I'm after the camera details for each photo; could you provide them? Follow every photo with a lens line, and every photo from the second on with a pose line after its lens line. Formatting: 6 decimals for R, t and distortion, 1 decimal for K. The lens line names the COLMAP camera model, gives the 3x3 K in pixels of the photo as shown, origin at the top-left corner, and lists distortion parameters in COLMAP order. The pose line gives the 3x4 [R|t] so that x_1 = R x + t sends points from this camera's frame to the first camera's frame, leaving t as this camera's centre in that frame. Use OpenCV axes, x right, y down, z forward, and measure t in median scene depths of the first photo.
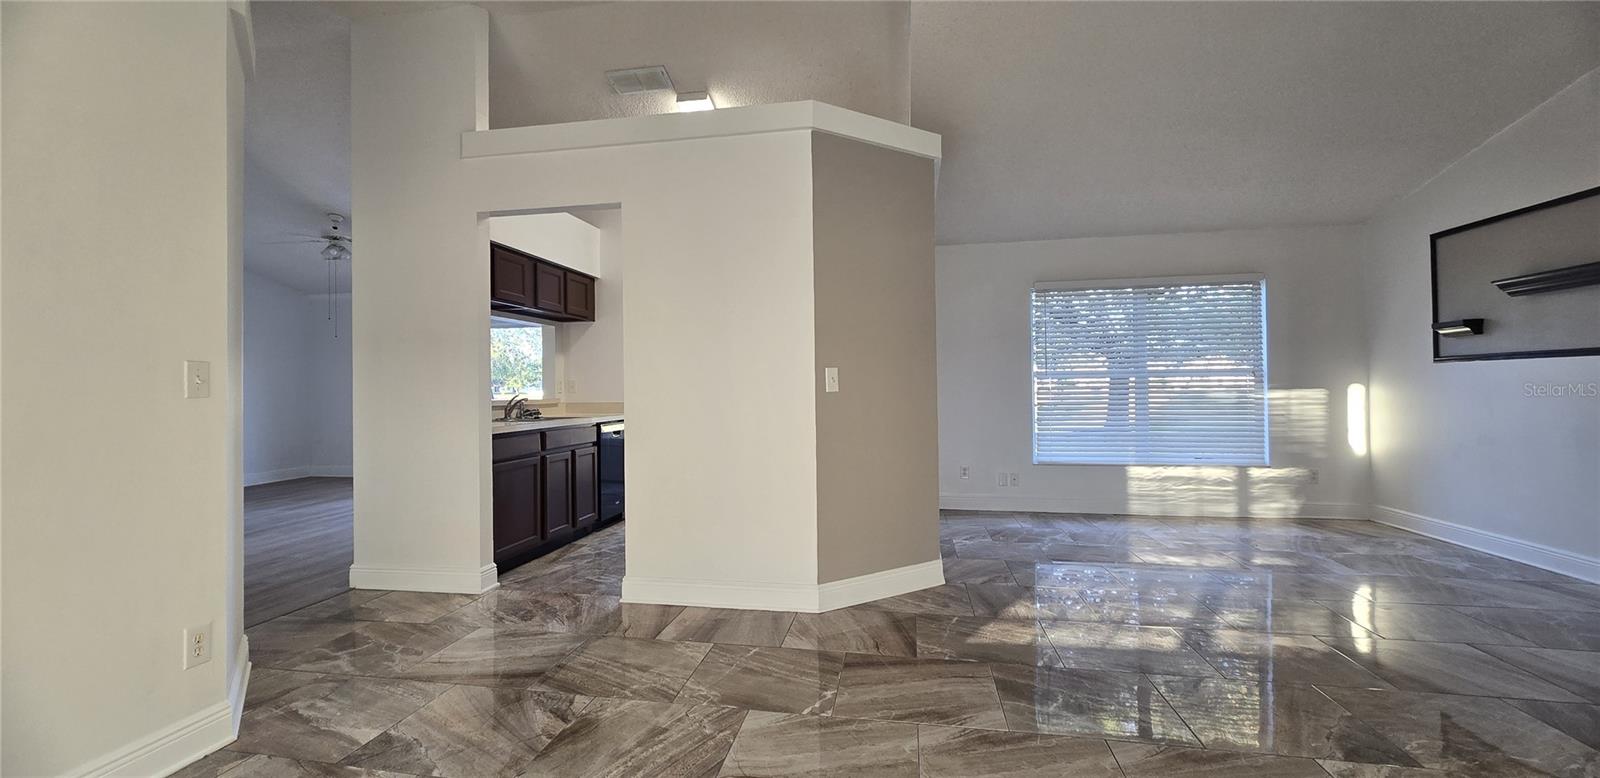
lens RADIAL K [[687.2, 0, 761.2], [0, 687.2, 378.9], [0, 0, 1]] dist [-0.000197, -0.000419]
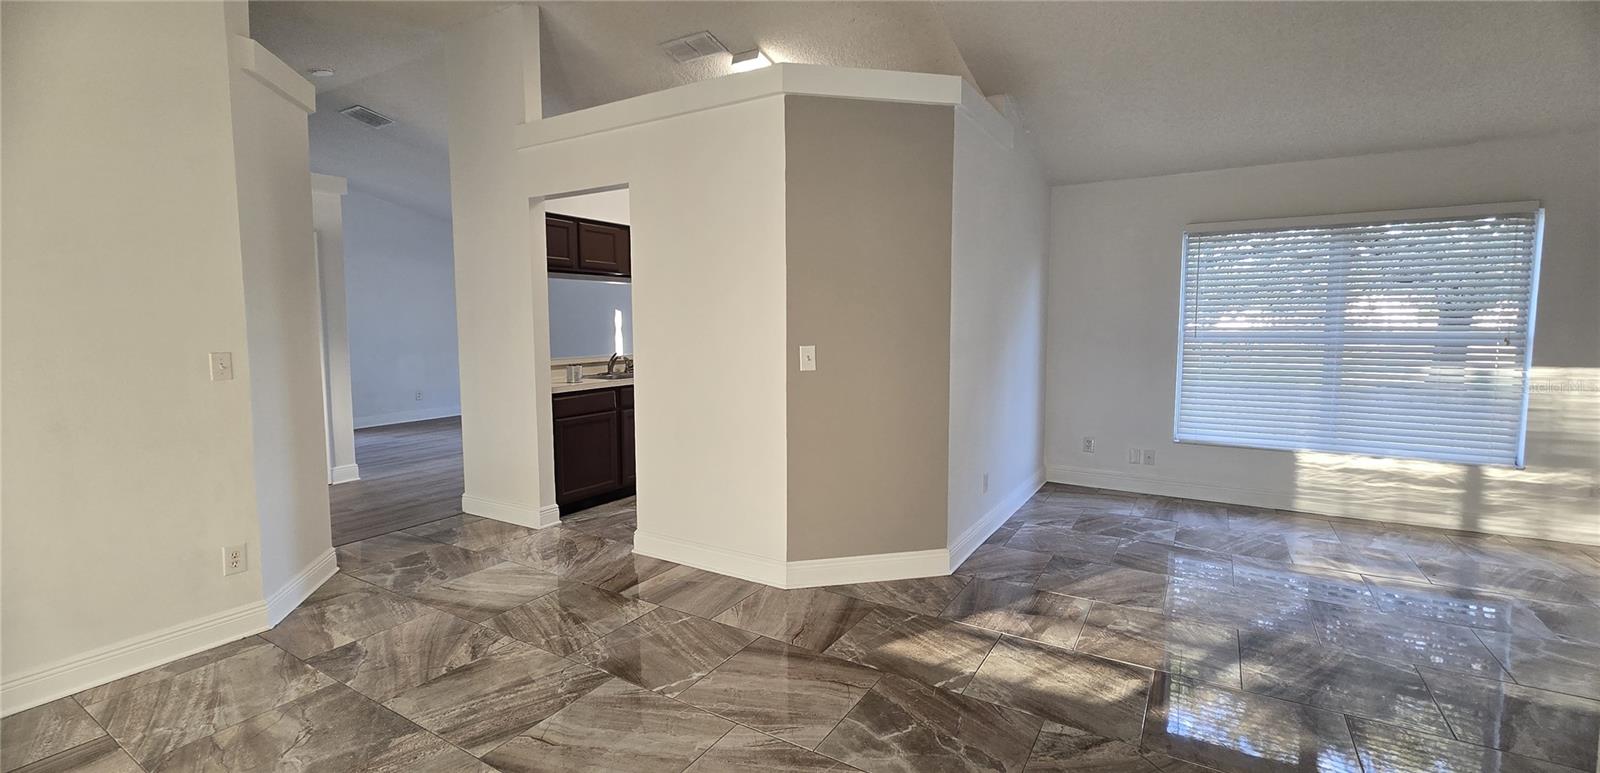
lens RADIAL K [[678.9, 0, 777.7], [0, 678.9, 377.7], [0, 0, 1]] dist [-0.001404, -0.000166]
pose [[0.936470, 0.035425, -0.348954, 0.362604], [-0.000095, 0.994912, 0.100747, -0.061659], [0.350748, -0.094313, 0.931709, 0.082277]]
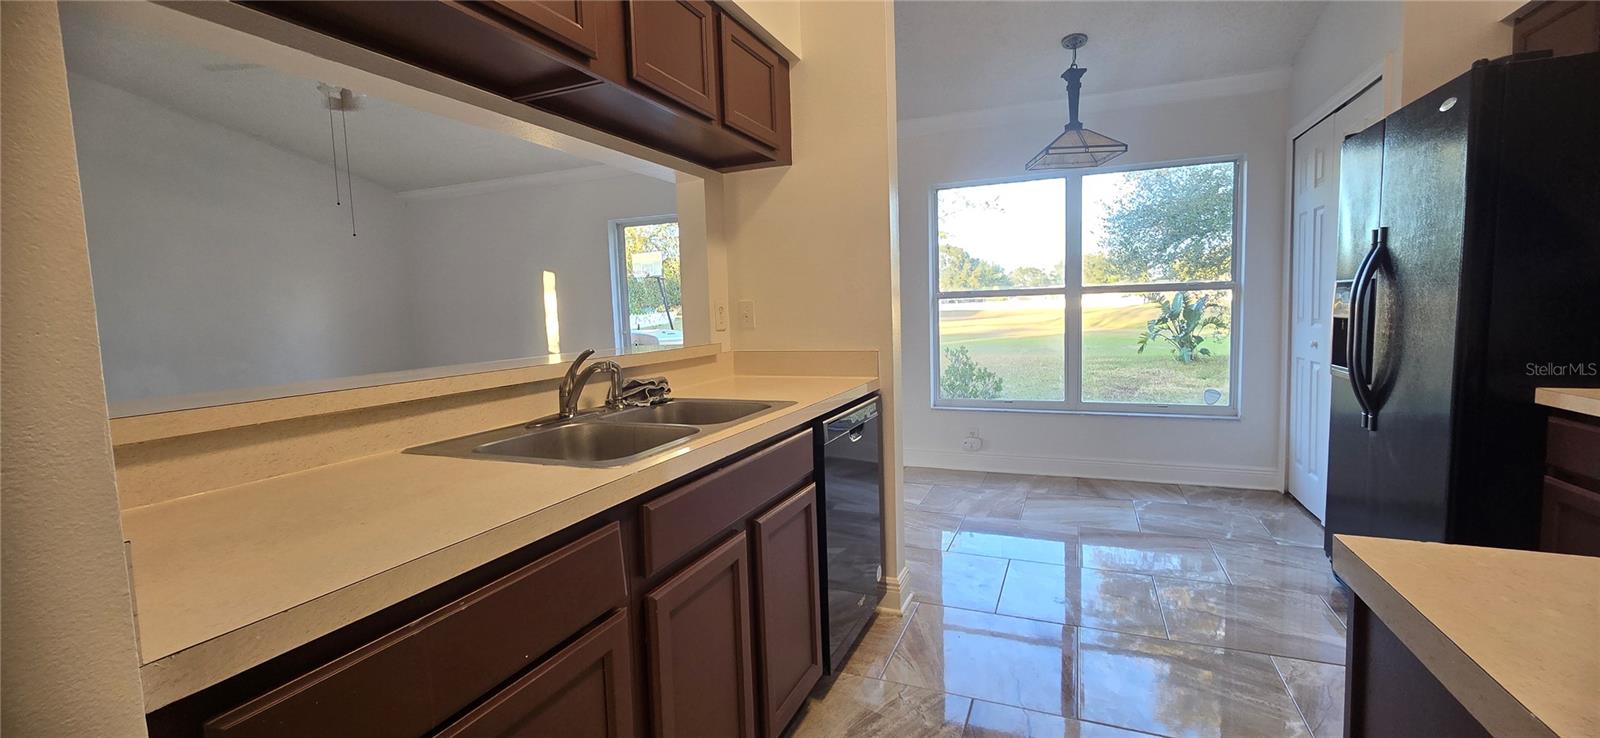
lens RADIAL K [[653.4, 0, 794.9], [0, 653.4, 361.4], [0, 0, 1]] dist [-0.000363, -0.000296]
pose [[0.979722, -0.004554, -0.200309, -0.250205], [0.024313, 0.995056, 0.096292, 0.000936], [0.198880, -0.099210, 0.974989, 0.927733]]
